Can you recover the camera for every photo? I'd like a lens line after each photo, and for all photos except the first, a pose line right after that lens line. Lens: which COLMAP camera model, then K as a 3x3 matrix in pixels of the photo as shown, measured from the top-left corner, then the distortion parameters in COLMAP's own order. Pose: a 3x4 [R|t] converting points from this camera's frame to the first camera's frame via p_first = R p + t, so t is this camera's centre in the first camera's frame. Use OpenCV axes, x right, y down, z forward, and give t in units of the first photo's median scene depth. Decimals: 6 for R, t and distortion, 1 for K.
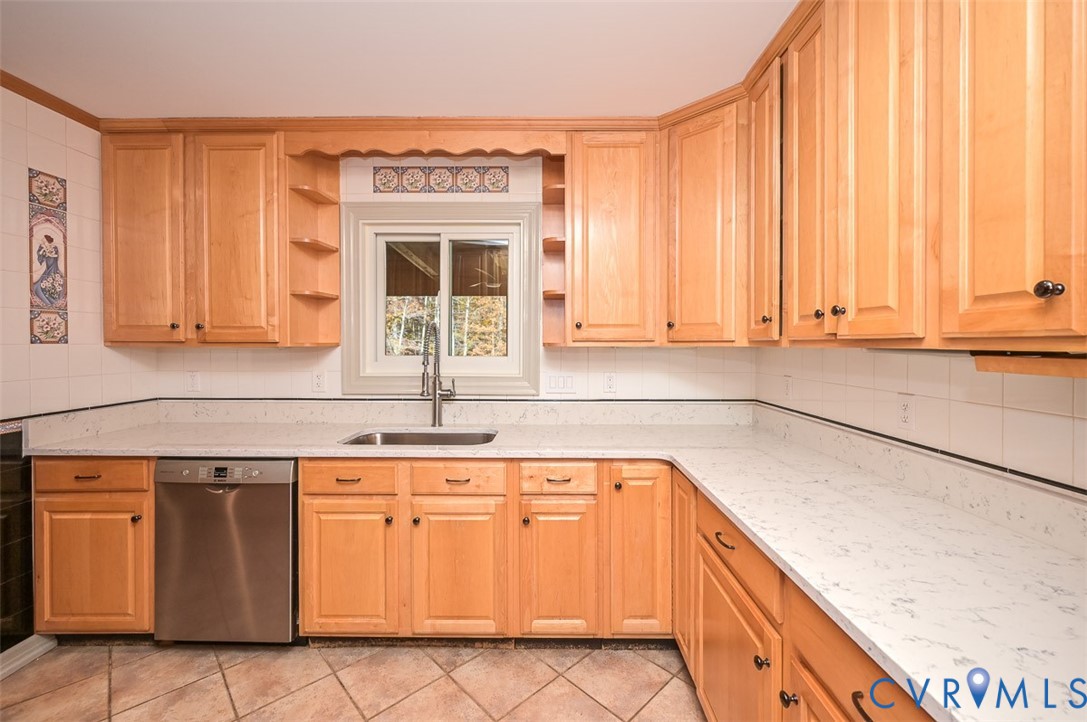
lens RADIAL K [[474.5, 0, 548.7], [0, 474.5, 353.7], [0, 0, 1]] dist [-0.004539, -0.000496]
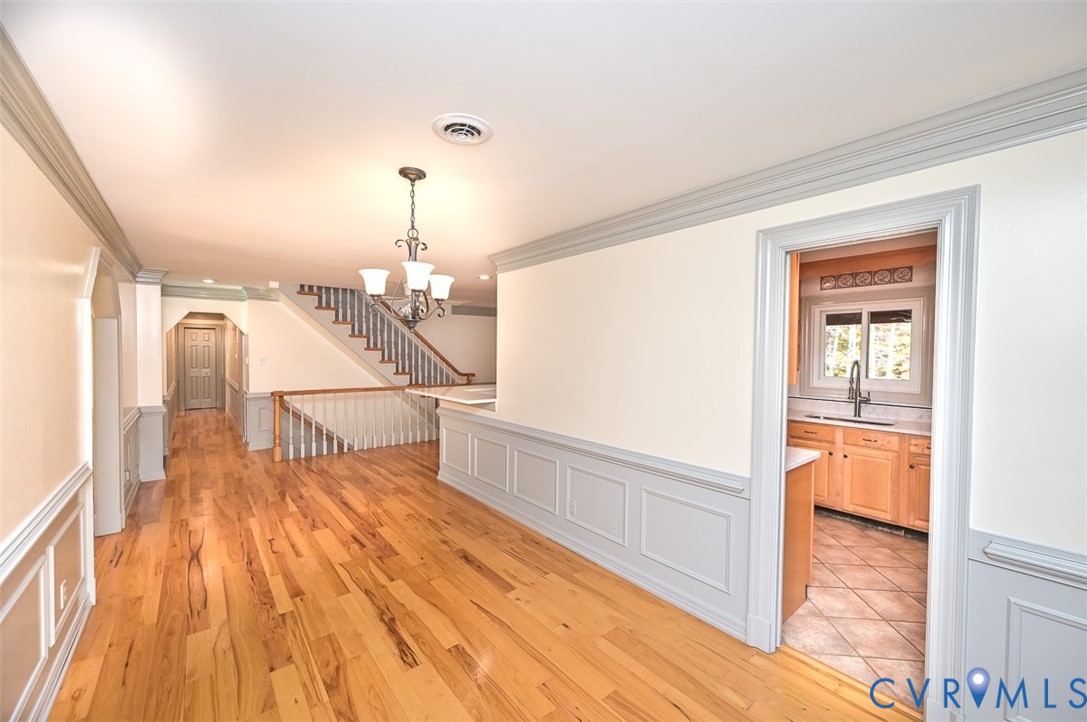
lens RADIAL K [[426.6, 0, 547.1], [0, 426.6, 359.0], [0, 0, 1]] dist [-0.001848, -0.000724]
pose [[0.657998, 0.014318, -0.752884, 0.233720], [-0.024986, 0.999684, -0.002825, -0.039387], [0.752605, 0.020670, 0.658147, -1.093008]]
